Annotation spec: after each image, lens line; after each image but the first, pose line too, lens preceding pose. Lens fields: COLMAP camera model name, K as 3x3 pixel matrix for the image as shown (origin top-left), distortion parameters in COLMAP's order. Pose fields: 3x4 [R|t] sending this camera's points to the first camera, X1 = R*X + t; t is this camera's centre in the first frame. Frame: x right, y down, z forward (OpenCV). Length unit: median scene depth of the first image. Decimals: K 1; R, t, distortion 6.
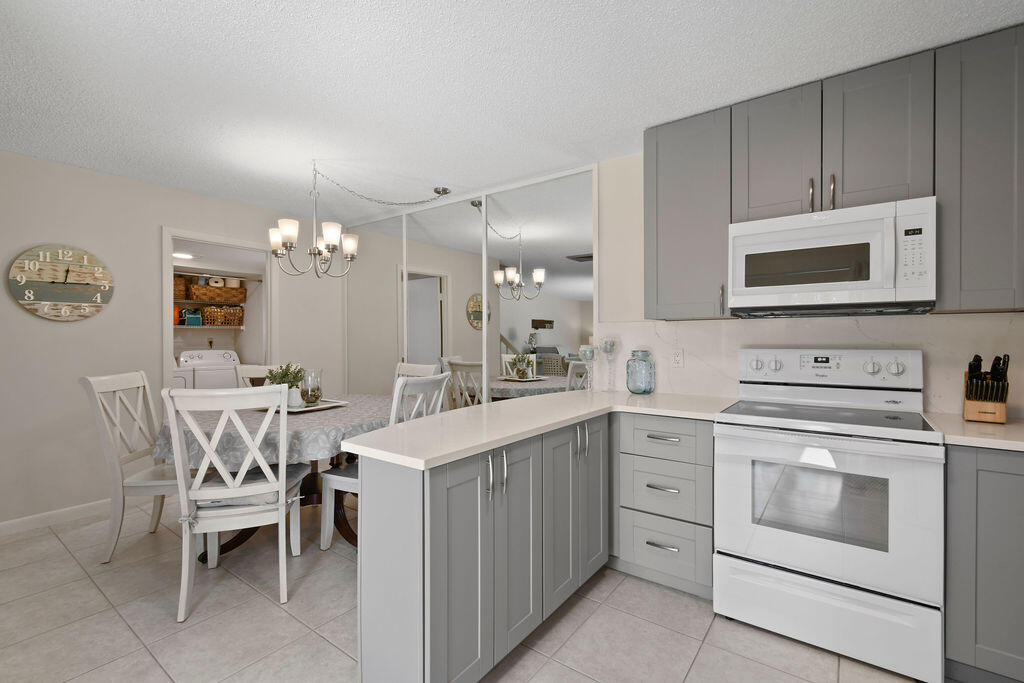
lens RADIAL K [[458.8, 0, 519.8], [0, 458.8, 340.0], [0, 0, 1]] dist [0.001347, -0.000502]
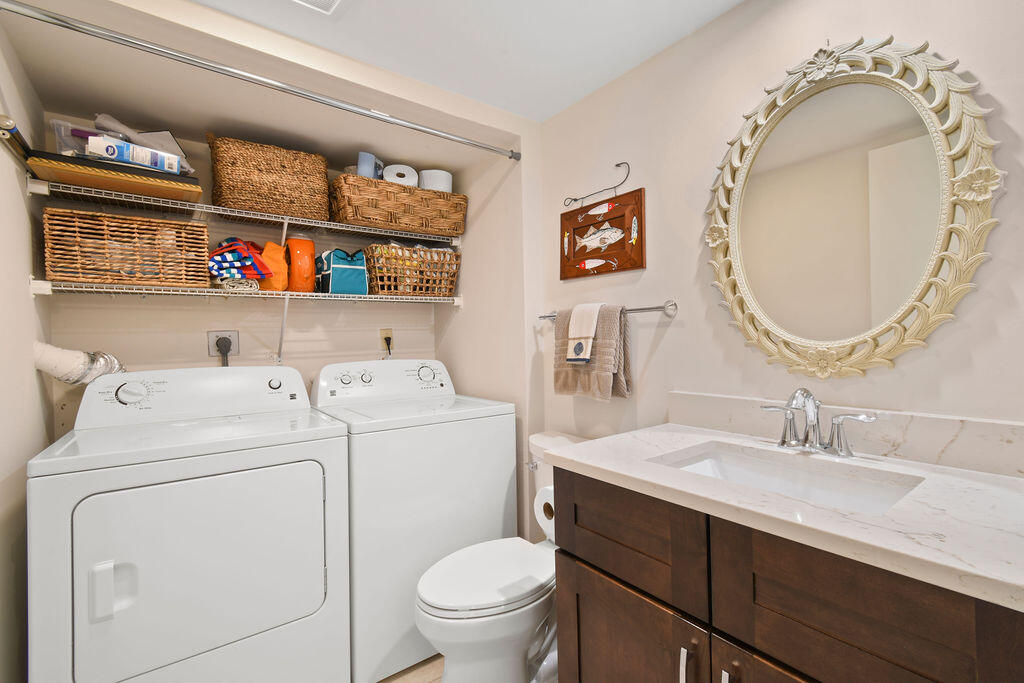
lens RADIAL K [[458.8, 0, 517.5], [0, 458.8, 339.7], [0, 0, 1]] dist [0.001347, -0.000502]
pose [[0.960601, -0.021327, -0.277113, -0.483777], [0.021129, 0.999770, -0.003702, 0.009529], [0.277128, -0.002299, 0.960830, 0.689398]]
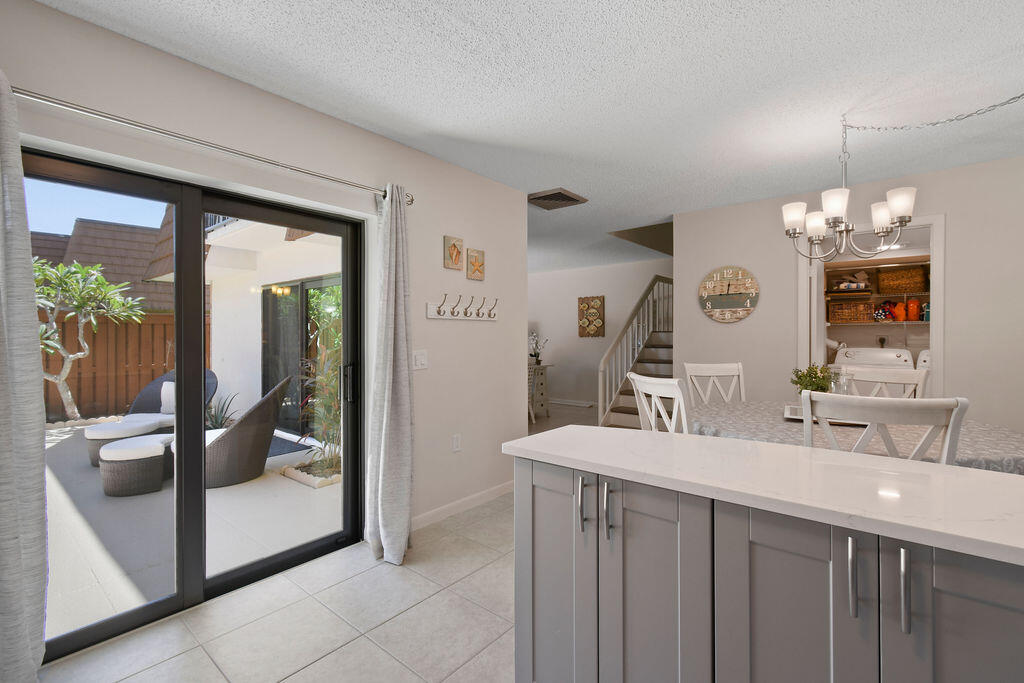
lens RADIAL K [[458.8, 0, 521.0], [0, 458.8, 342.1], [0, 0, 1]] dist [0.001347, -0.000502]
pose [[-0.058593, 0.013490, -0.998191, 0.218510], [-0.003308, 0.999901, 0.013707, 0.000113], [0.998276, 0.004105, -0.058543, 0.258480]]
